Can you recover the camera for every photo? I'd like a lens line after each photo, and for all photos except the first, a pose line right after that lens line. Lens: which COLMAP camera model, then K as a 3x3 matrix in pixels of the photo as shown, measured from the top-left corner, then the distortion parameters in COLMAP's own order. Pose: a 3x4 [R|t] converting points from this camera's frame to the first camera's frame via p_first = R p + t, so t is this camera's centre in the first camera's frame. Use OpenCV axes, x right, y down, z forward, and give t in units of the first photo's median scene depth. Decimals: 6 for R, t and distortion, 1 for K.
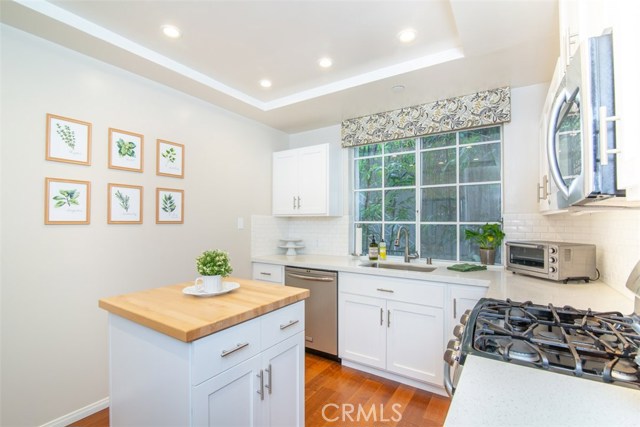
lens RADIAL K [[294.9, 0, 320.0], [0, 294.9, 214.3], [0, 0, 1]] dist [0.005481, 0.000578]
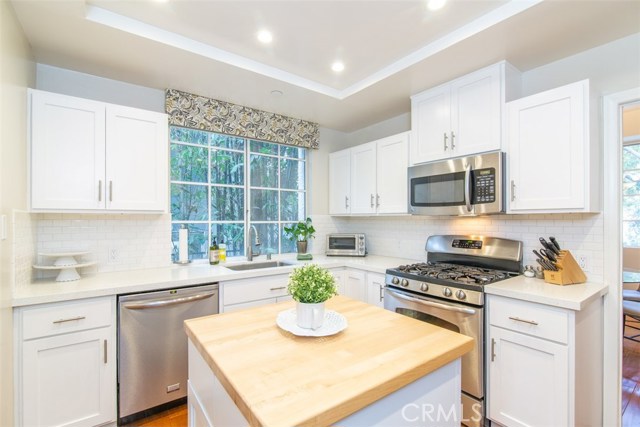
lens RADIAL K [[294.9, 0, 319.1], [0, 294.9, 217.3], [0, 0, 1]] dist [0.005481, 0.000578]
pose [[0.361035, 0.006485, 0.932530, -0.568654], [-0.017710, 0.999843, -0.000096, 0.007704], [-0.932384, -0.016481, 0.361093, 0.418920]]
